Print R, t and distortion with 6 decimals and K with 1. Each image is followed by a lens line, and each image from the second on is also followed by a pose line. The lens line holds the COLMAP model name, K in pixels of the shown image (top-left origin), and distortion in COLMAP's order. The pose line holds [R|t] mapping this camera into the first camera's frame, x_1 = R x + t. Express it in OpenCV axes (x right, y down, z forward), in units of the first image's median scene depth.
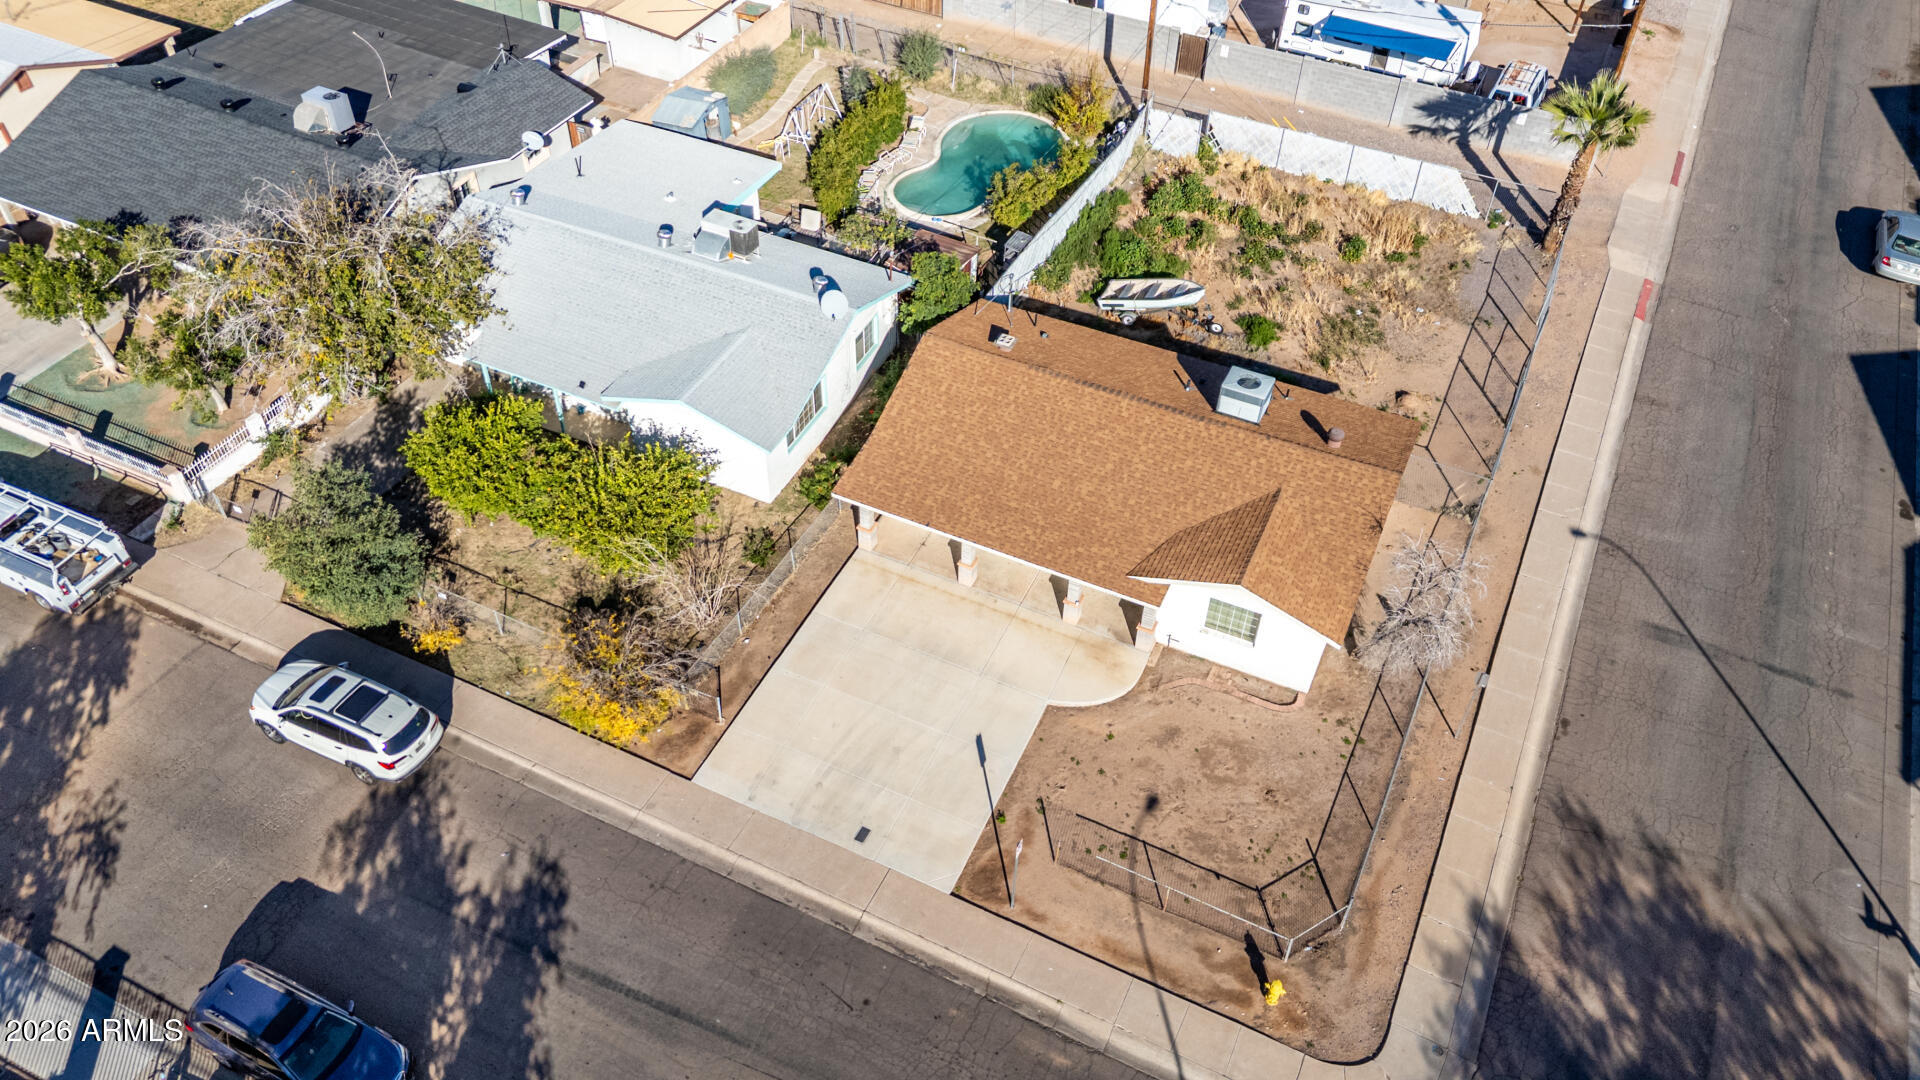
lens RADIAL K [[1397.3, 0, 969.1], [0, 1397.3, 530.8], [0, 0, 1]] dist [0.079141, -0.080104]
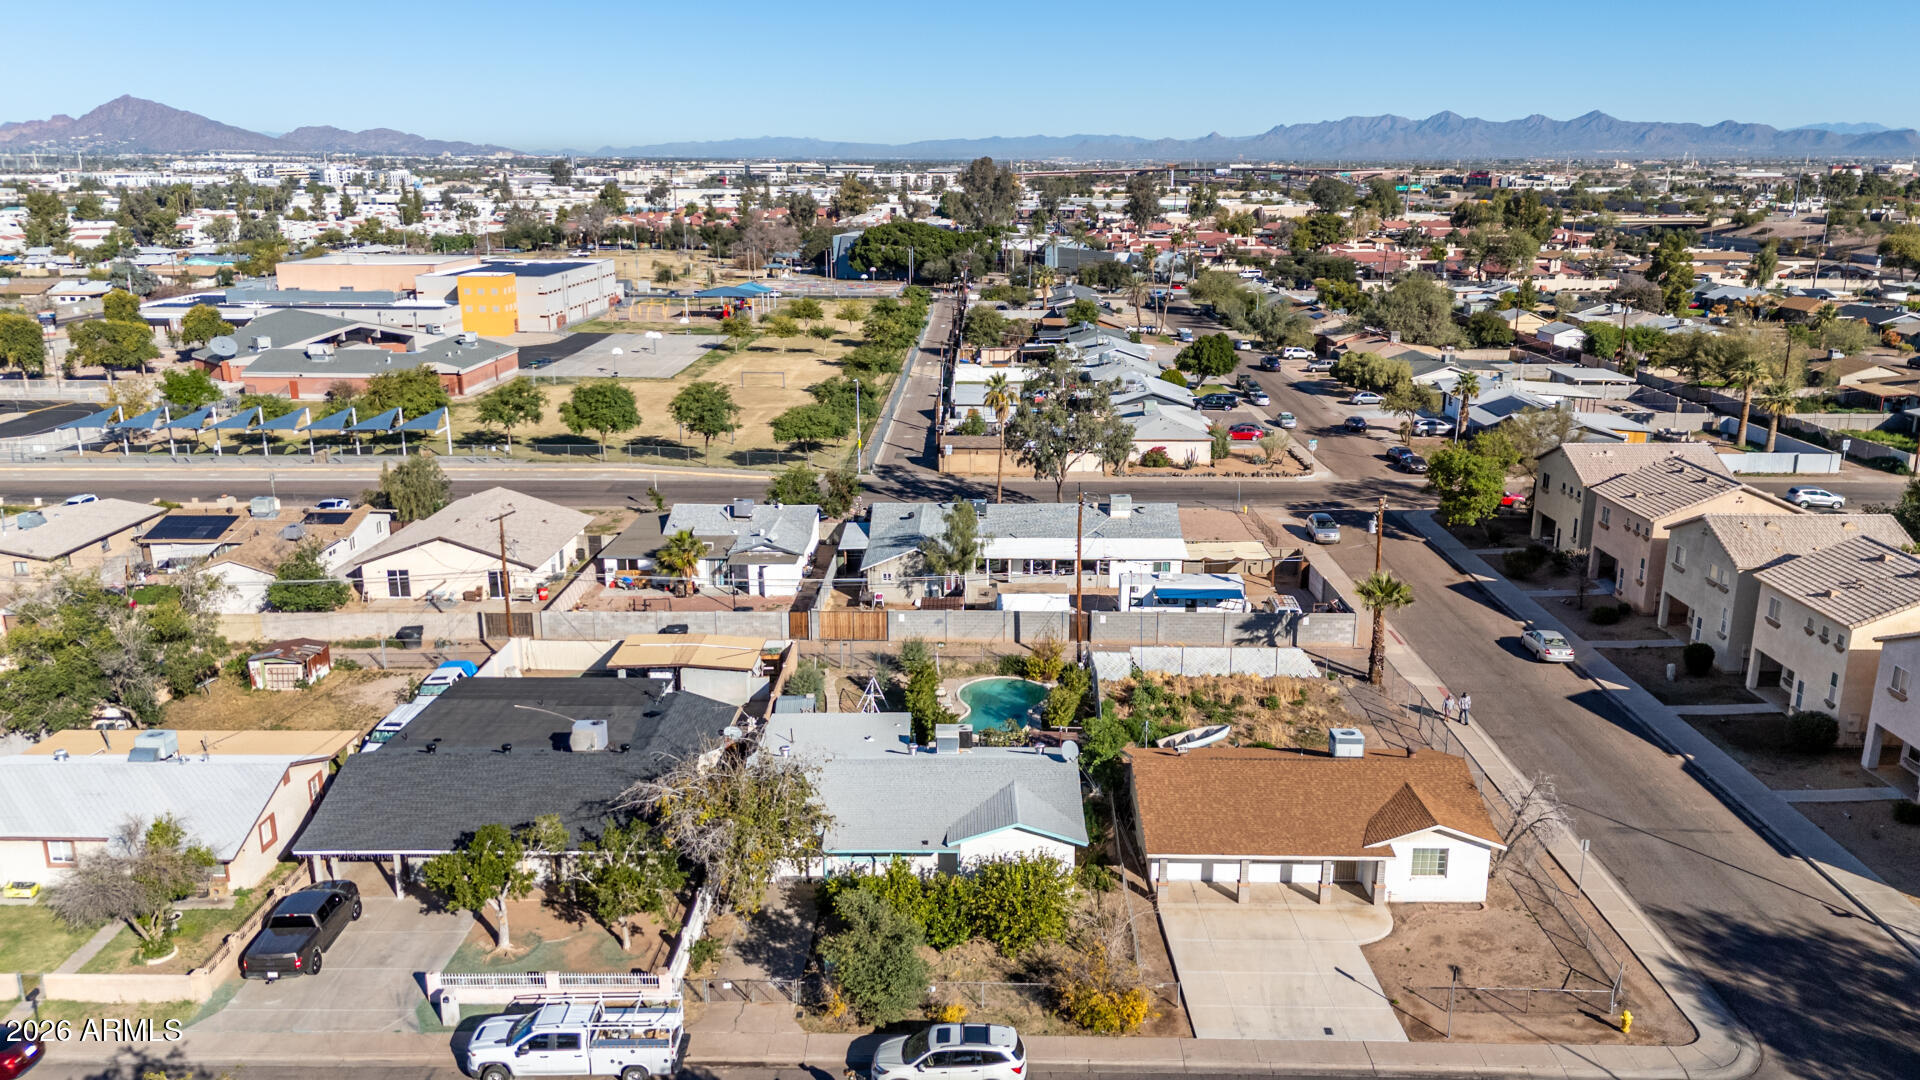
lens RADIAL K [[1397.3, 0, 961.4], [0, 1397.3, 551.0], [0, 0, 1]] dist [0.079141, -0.080104]
pose [[0.908863, -0.135106, 0.394606, -0.778792], [0.309612, 0.852468, -0.421235, 0.248177], [-0.279478, 0.505020, 0.816607, -0.261698]]
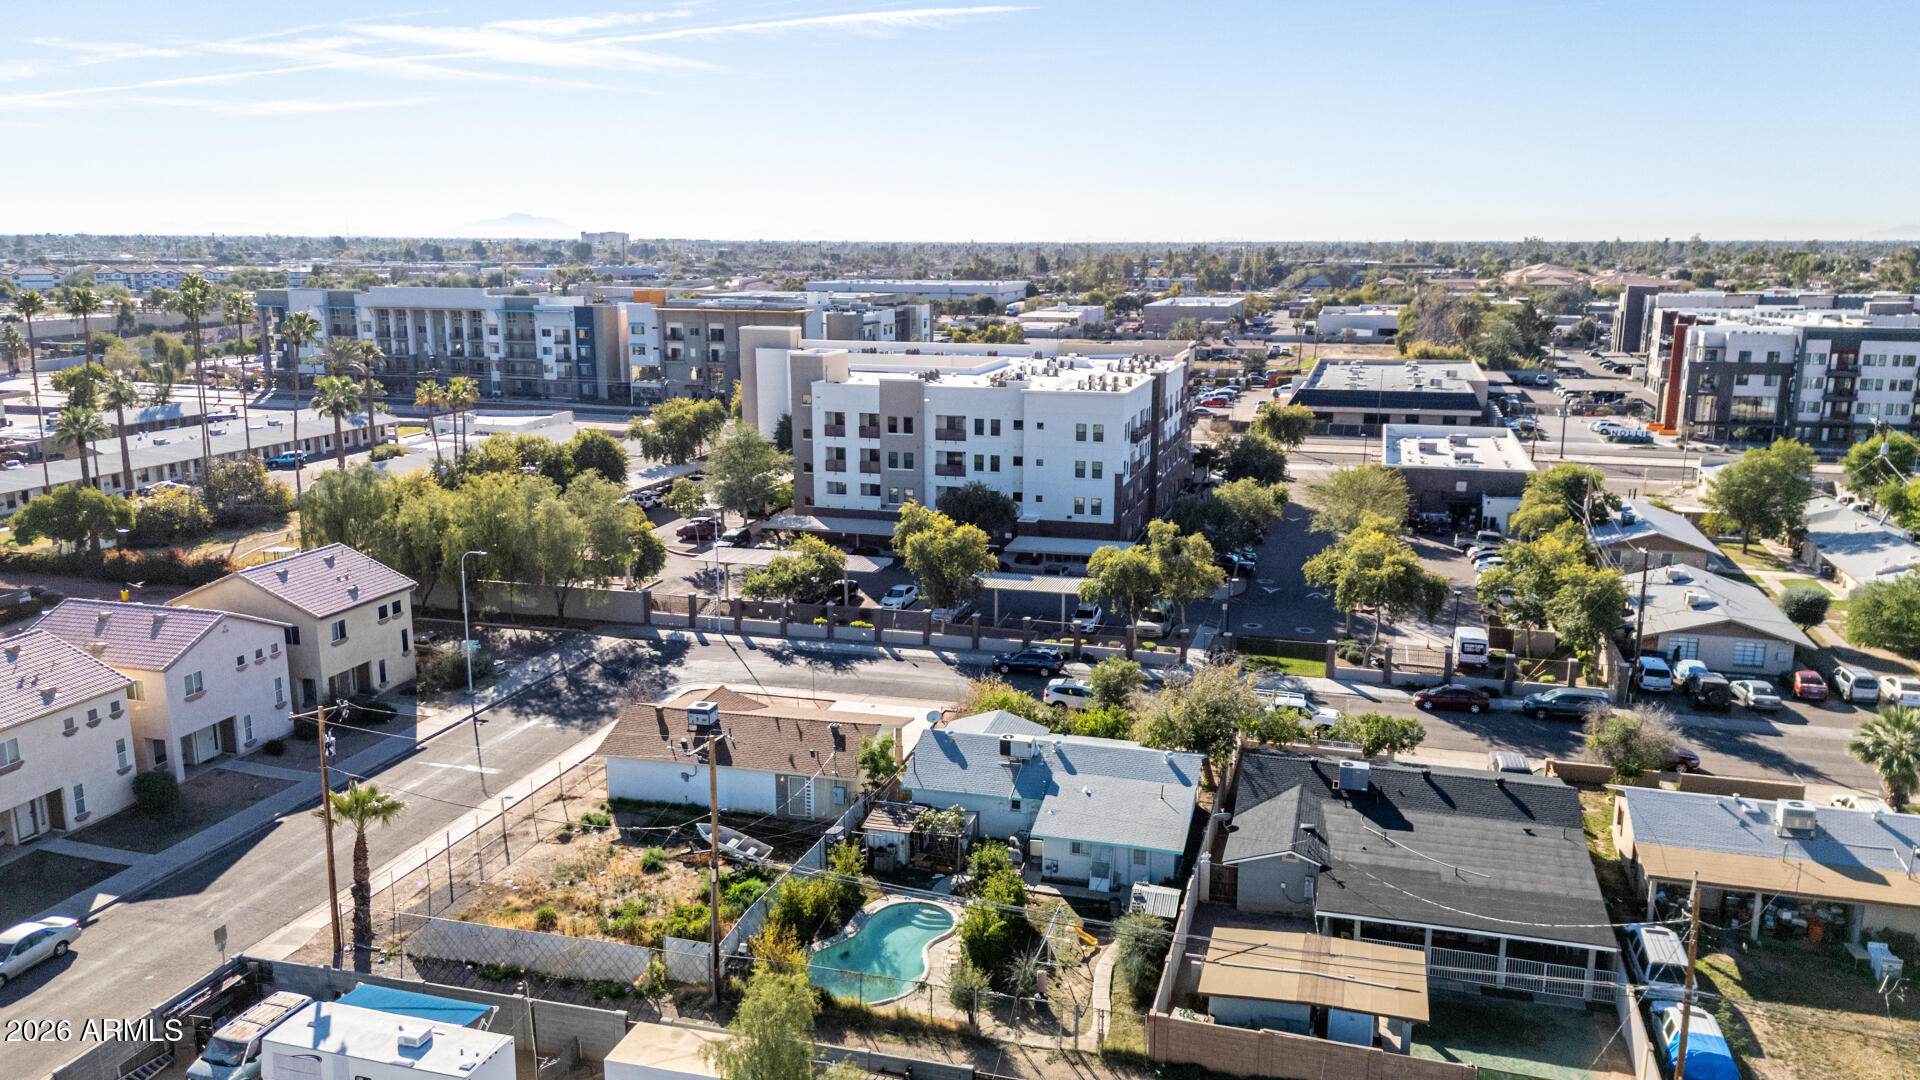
lens RADIAL K [[1397.3, 0, 975.7], [0, 1397.3, 537.8], [0, 0, 1]] dist [0.079141, -0.080104]
pose [[-0.983814, 0.000619, -0.179190, 0.178484], [-0.148556, 0.556376, 0.817543, -1.817994], [0.100203, 0.830931, -0.547279, 1.878454]]
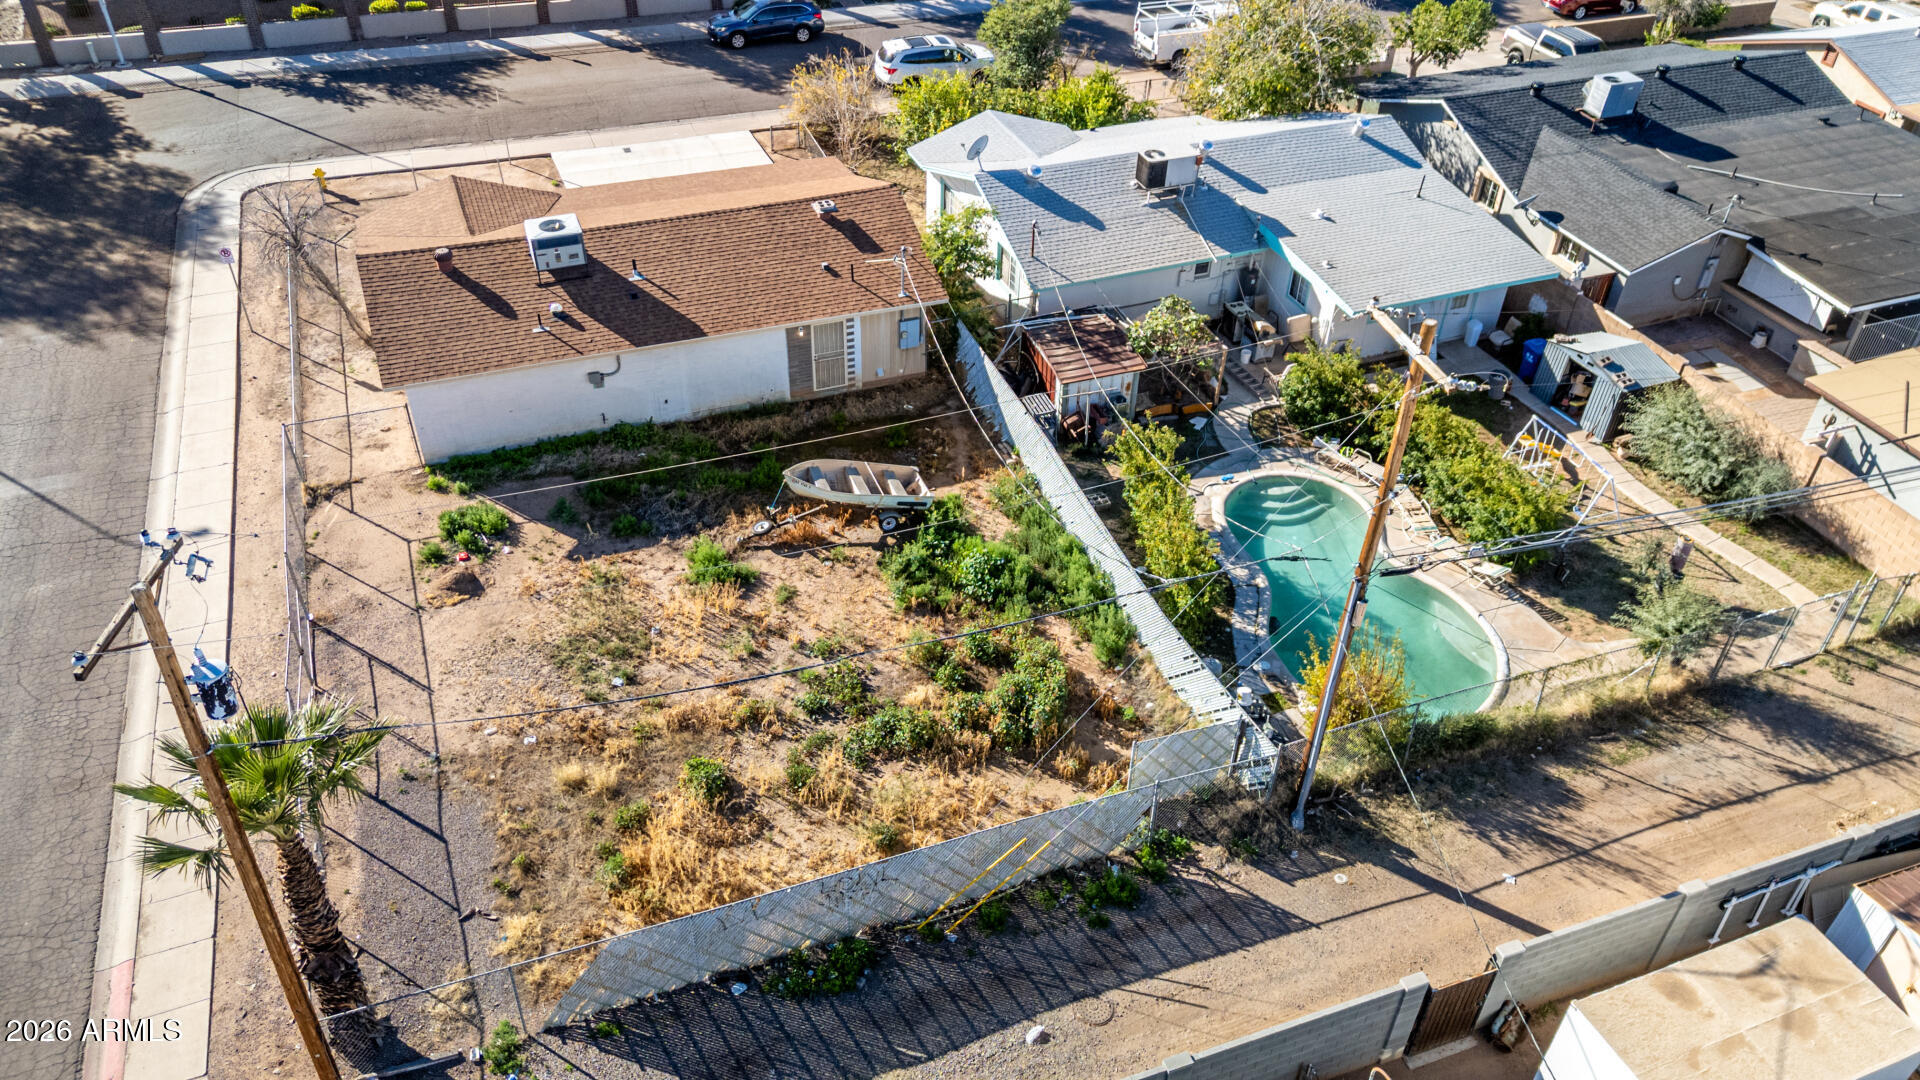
lens RADIAL K [[1397.3, 0, 954.9], [0, 1397.3, 523.7], [0, 0, 1]] dist [0.079141, -0.080104]
pose [[-0.692190, 0.400972, -0.600079, 0.640668], [-0.540981, 0.262096, 0.799153, -0.911924], [0.477716, 0.877797, 0.035498, 1.256463]]
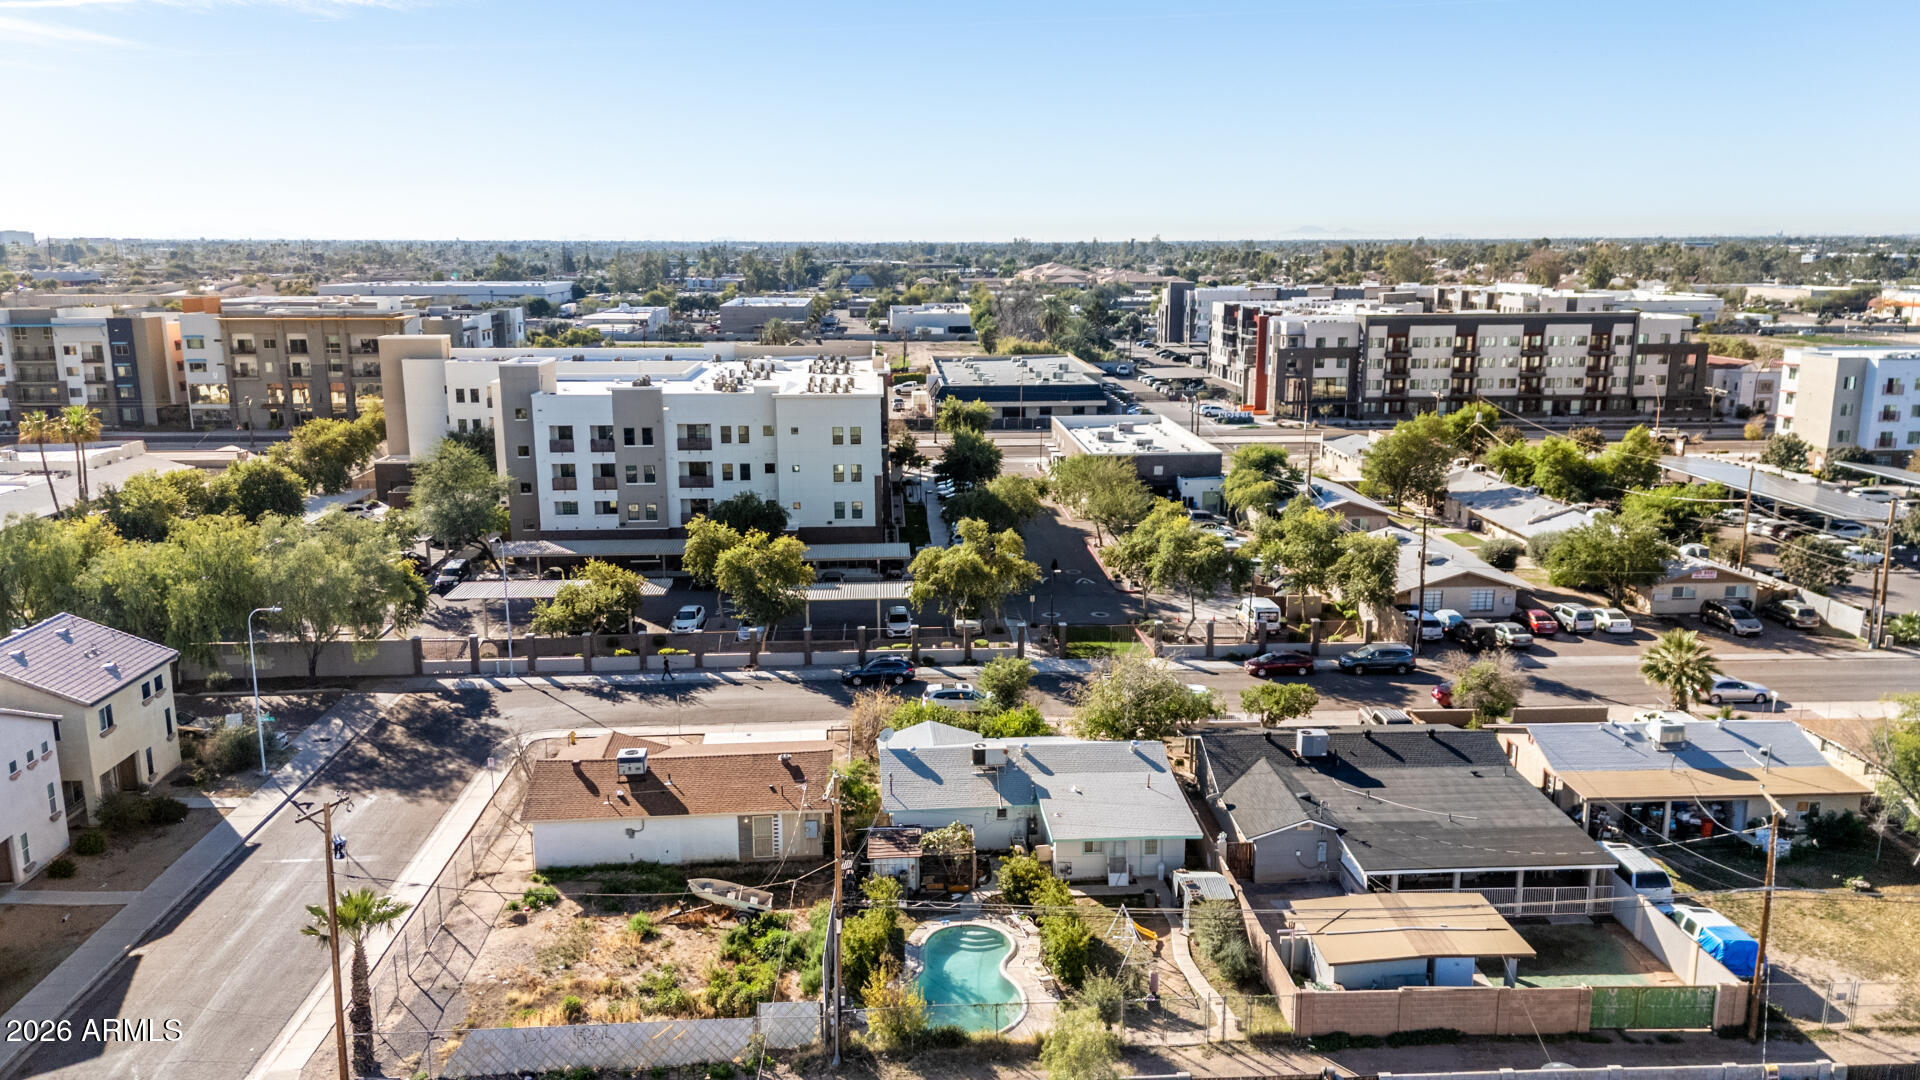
lens RADIAL K [[1397.3, 0, 963.2], [0, 1397.3, 565.4], [0, 0, 1]] dist [0.079141, -0.080104]
pose [[-0.873765, 0.078323, -0.480000, 0.652500], [-0.359272, 0.561274, 0.745584, -1.651573], [0.327808, 0.823916, -0.462282, 1.735021]]
